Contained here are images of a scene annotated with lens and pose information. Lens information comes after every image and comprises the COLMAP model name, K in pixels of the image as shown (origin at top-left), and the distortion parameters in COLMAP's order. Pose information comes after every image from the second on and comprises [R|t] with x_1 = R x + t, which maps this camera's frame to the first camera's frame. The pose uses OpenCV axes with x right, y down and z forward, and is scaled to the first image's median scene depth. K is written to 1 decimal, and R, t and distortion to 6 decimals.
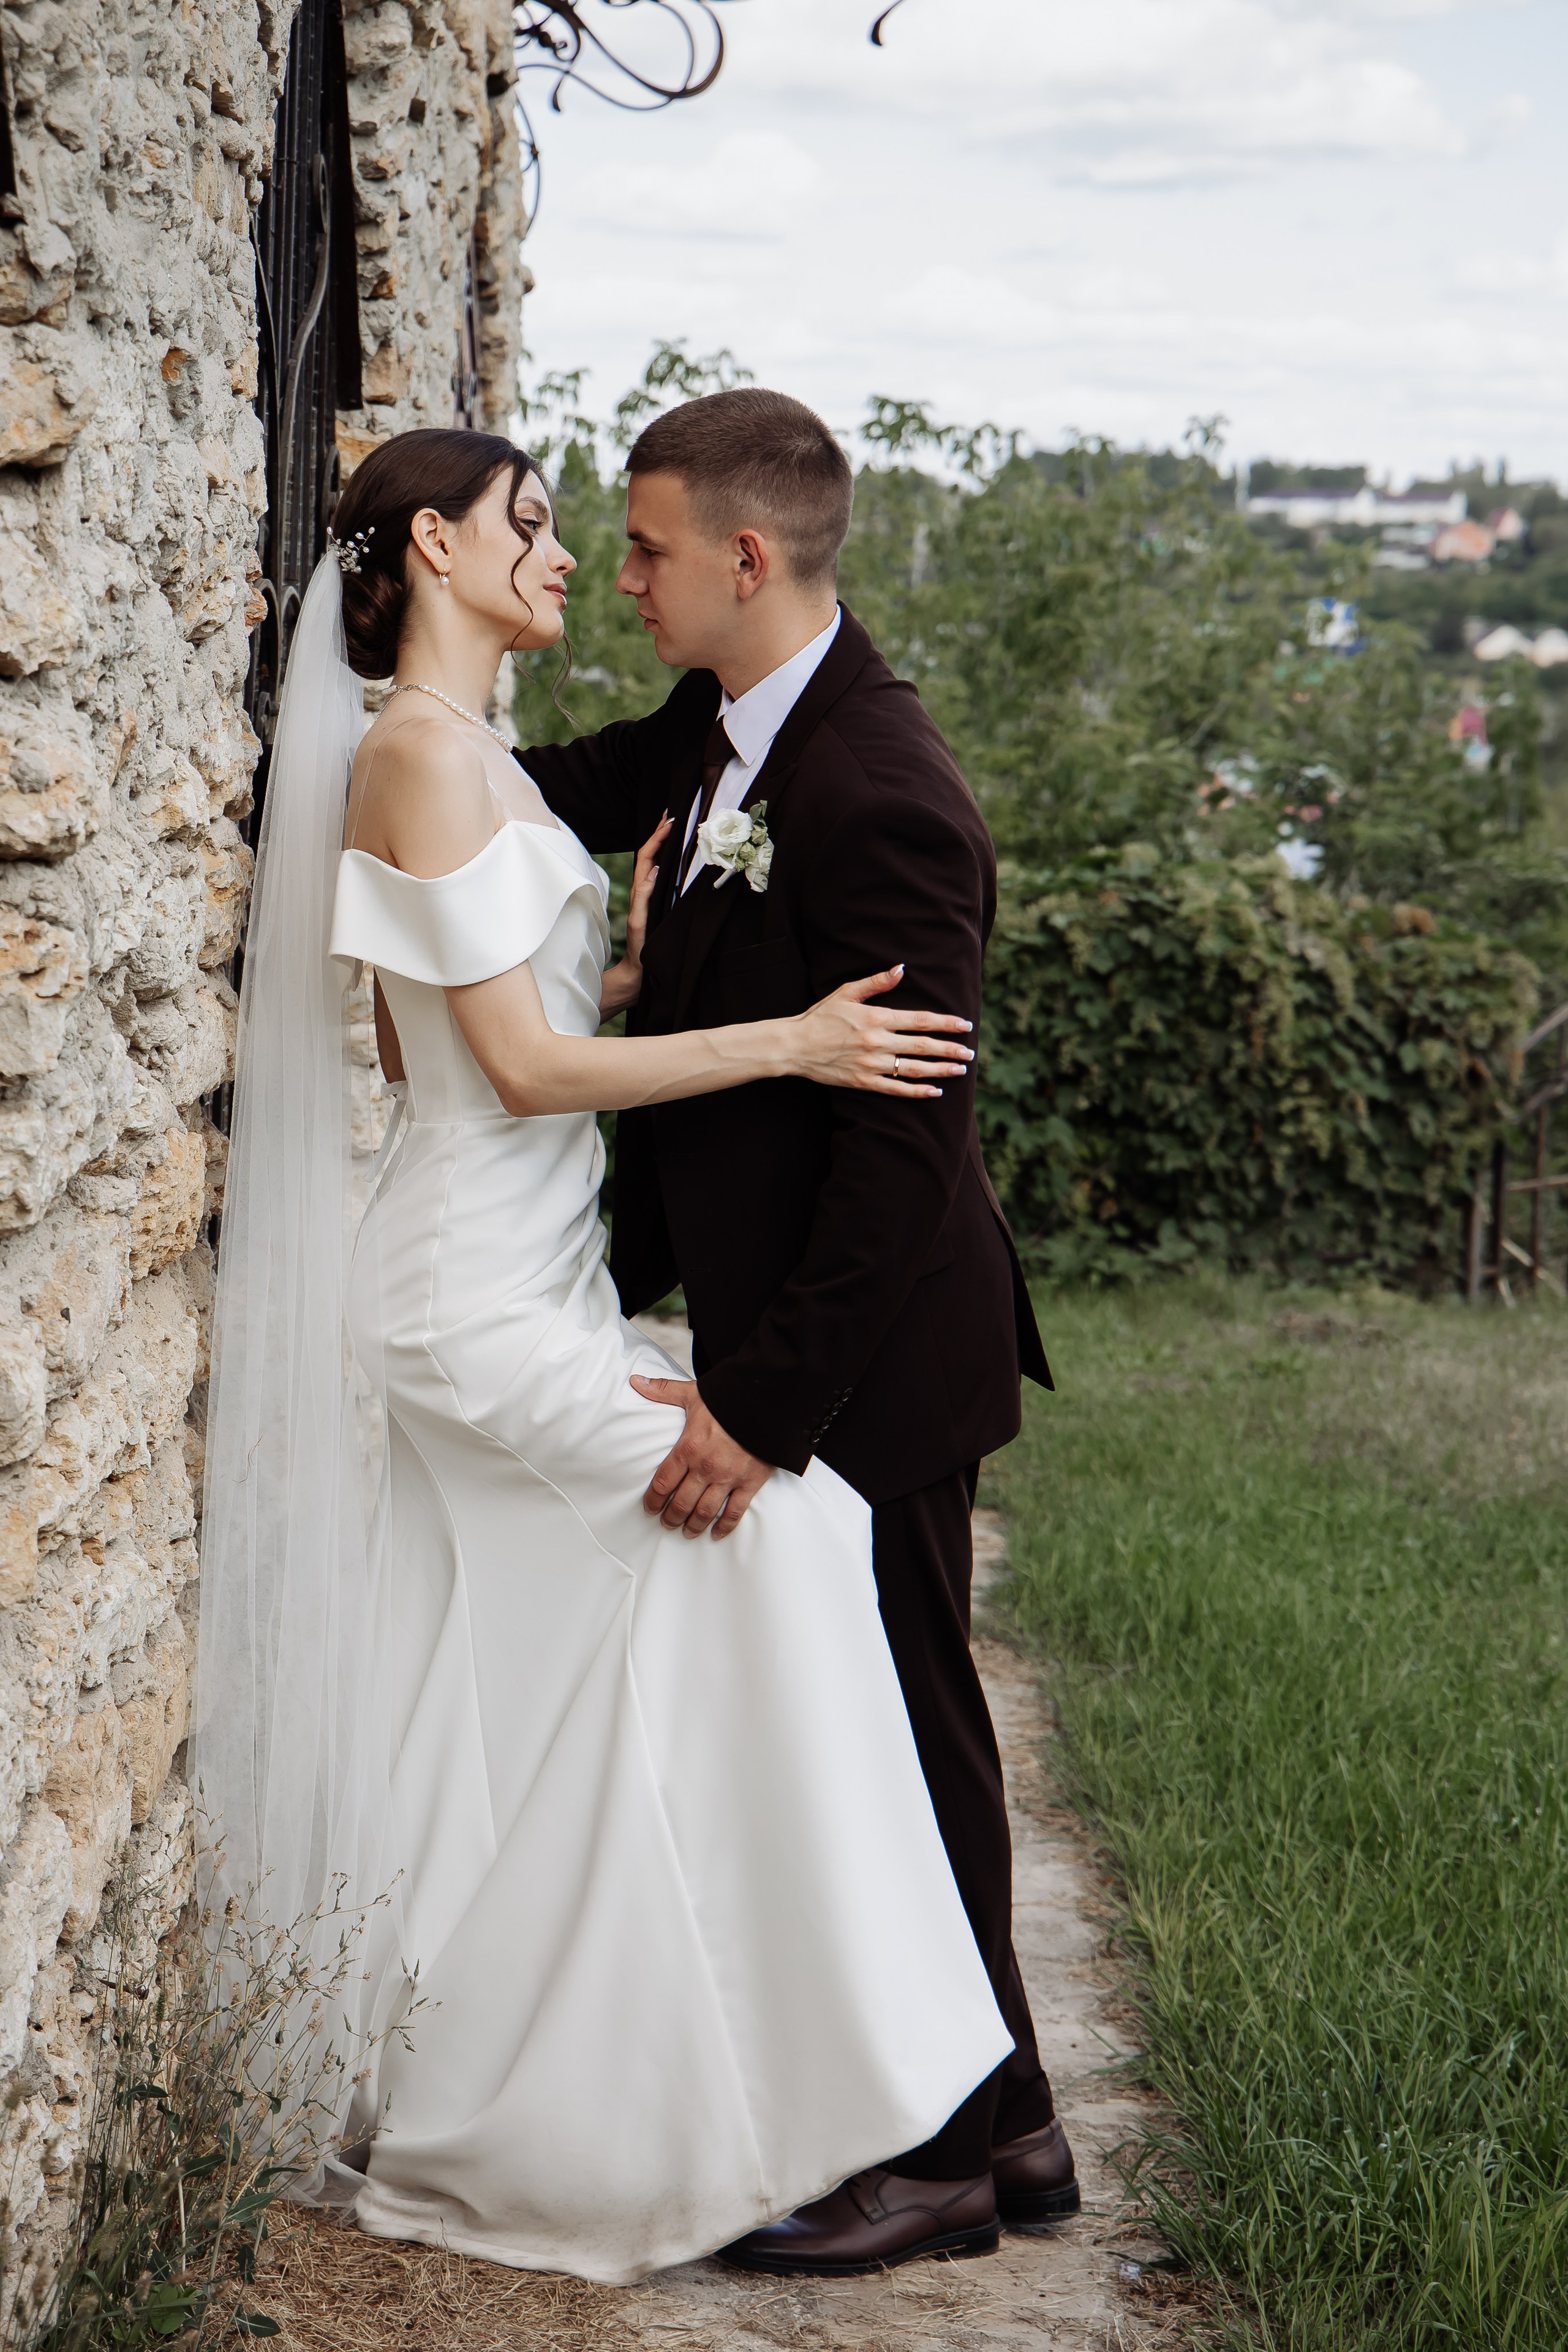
lens RADIAL K [[4606.2, 0, 739.0], [0, 4606.2, 1174.9], [0, 0, 1]] dist [0.228805, 0.260379]
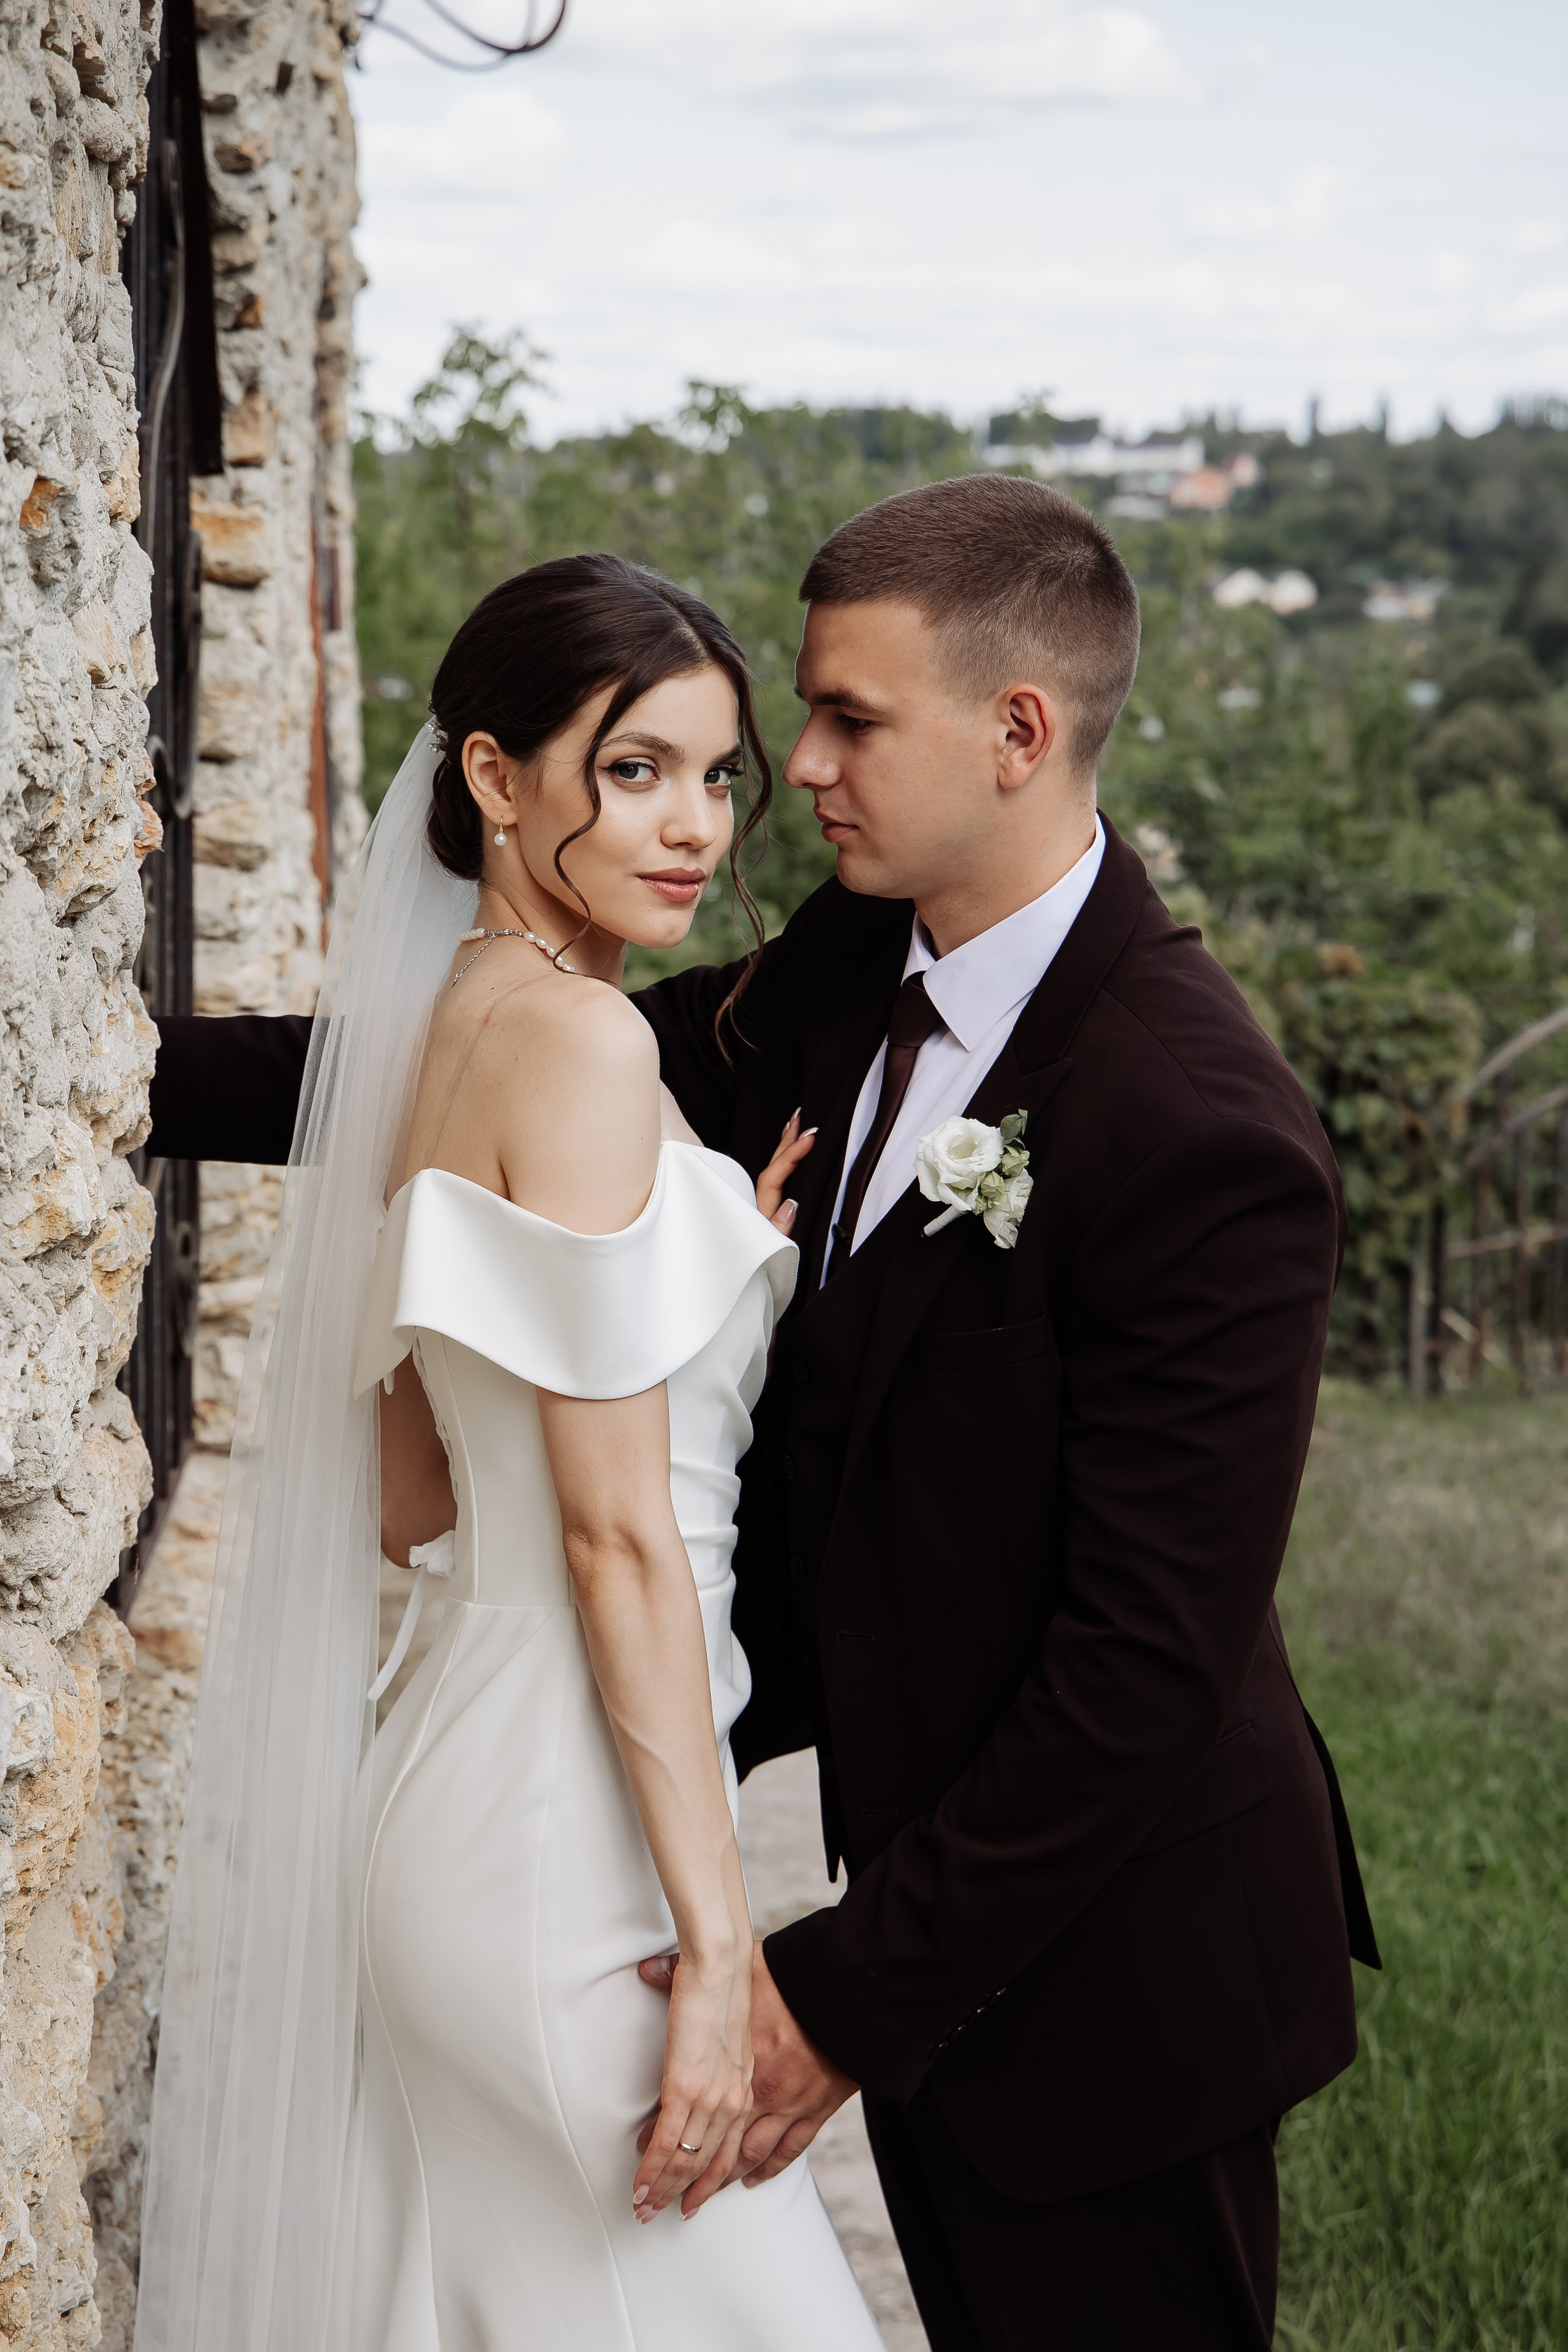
lens RADIAL K [[4606.2, 0, 739.0], [0, 4606.2, 1174.9], [0, 0, 1]] dist [0.228805, 0.260379]
pose [[0.998205, -0.029976, 0.051844, -0.043011], [0.029511, 0.999517, 0.009716, -0.060079], [-0.052110, -0.008169, 0.998608, 0.257898]]
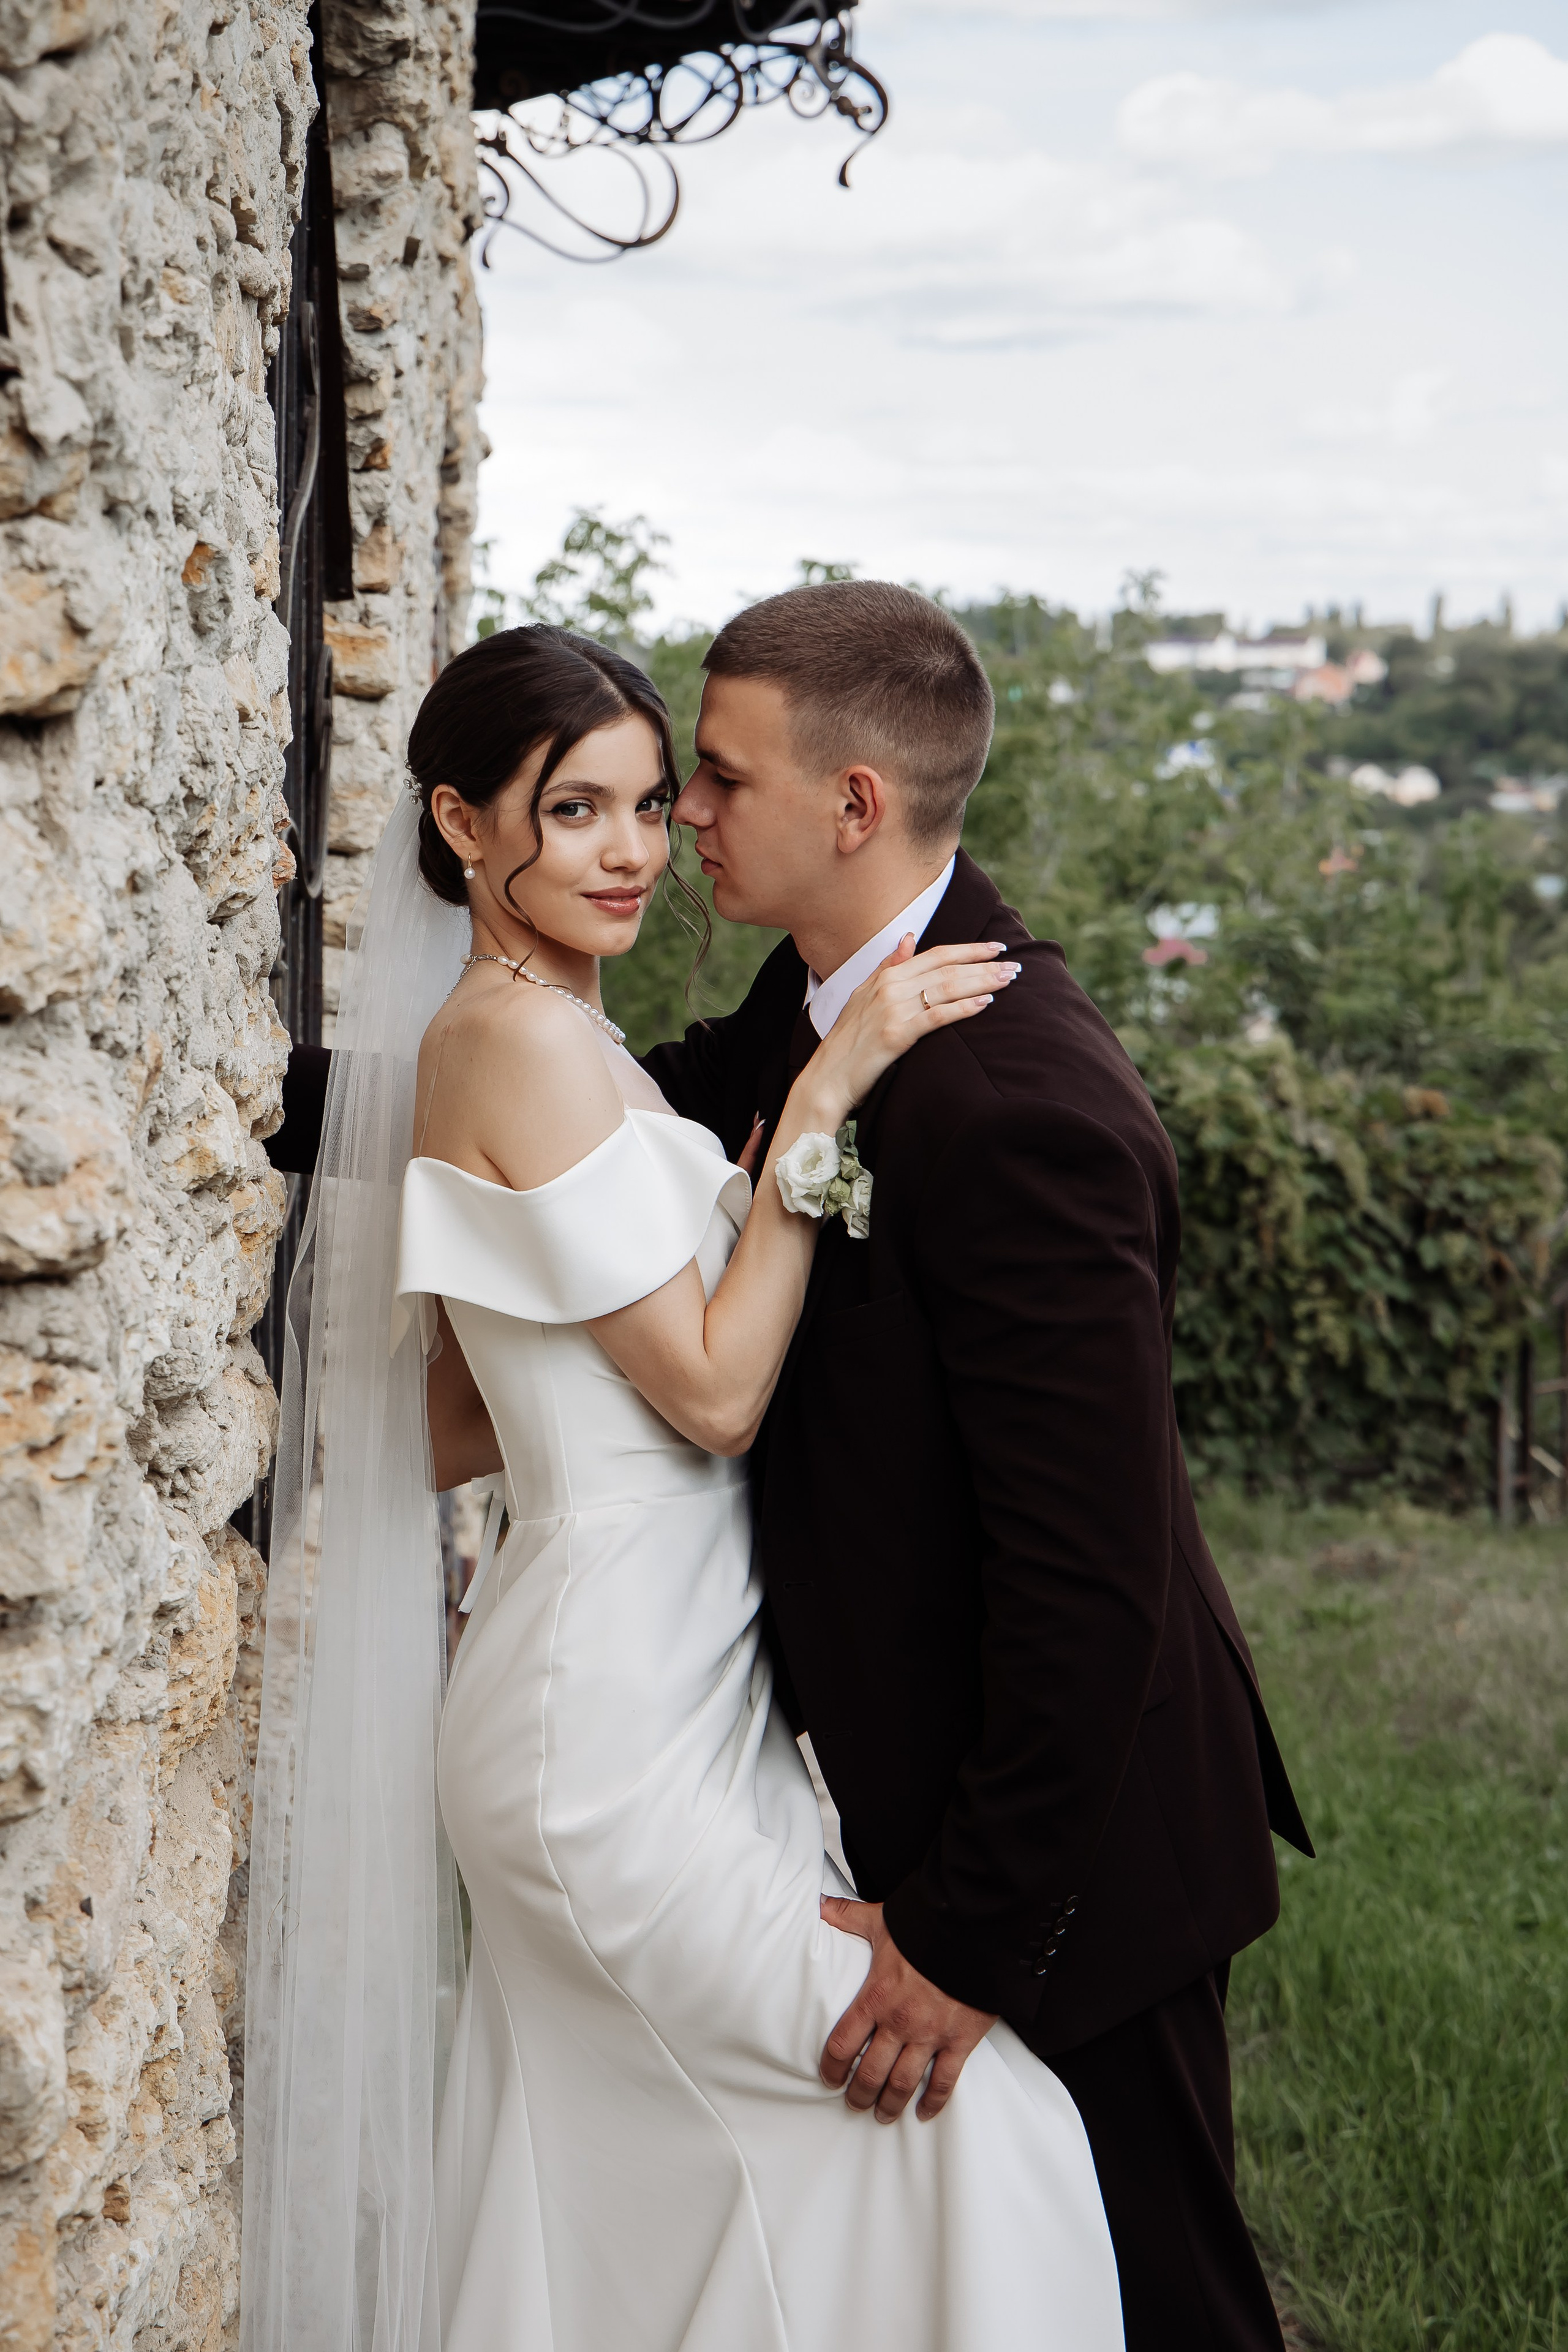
lens RADIAL K [[4601.3, 0, 709.0], [0, 4601.3, 1085.8], [0, 0, 1]] dist [0.240910, 0.028994]
pose [[0.999450, -0.026468, 0.020001, -0.038327], [0.027474, 0.998277, -0.051845, -0.033851], [-0.018595, 0.052366, 0.998455, 0.178051]]
